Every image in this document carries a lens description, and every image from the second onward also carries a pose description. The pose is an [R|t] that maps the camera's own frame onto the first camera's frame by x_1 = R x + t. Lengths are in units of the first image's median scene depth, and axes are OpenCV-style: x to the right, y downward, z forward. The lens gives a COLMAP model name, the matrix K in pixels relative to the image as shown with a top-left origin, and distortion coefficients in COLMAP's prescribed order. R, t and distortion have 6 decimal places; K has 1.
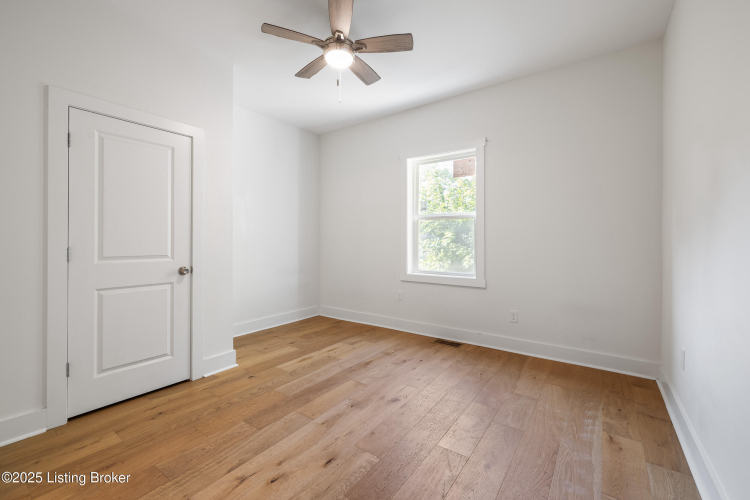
lens RADIAL K [[315.6, 0, 374.3], [0, 315.6, 244.0], [0, 0, 1]] dist [-0.000185, -0.000130]
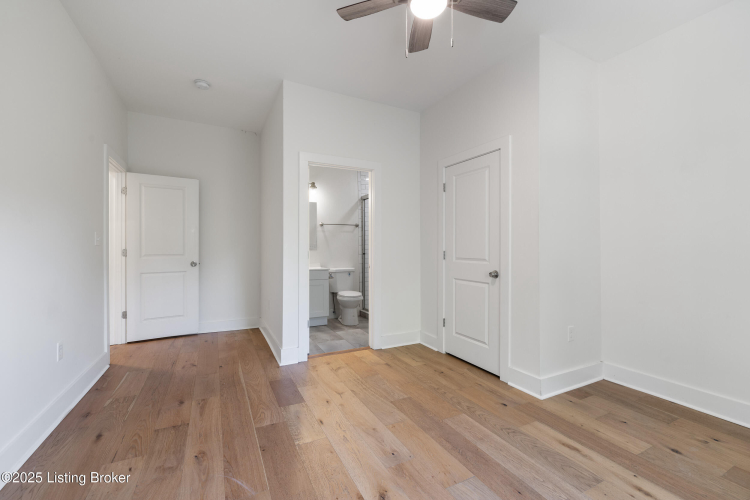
lens RADIAL K [[315.6, 0, 374.3], [0, 315.6, 244.0], [0, 0, 1]] dist [-0.000185, -0.000130]
pose [[-0.457279, -0.011554, -0.889248, 0.586200], [-0.008826, 0.999925, -0.008454, -0.007488], [0.889279, 0.003983, -0.457347, 1.163766]]
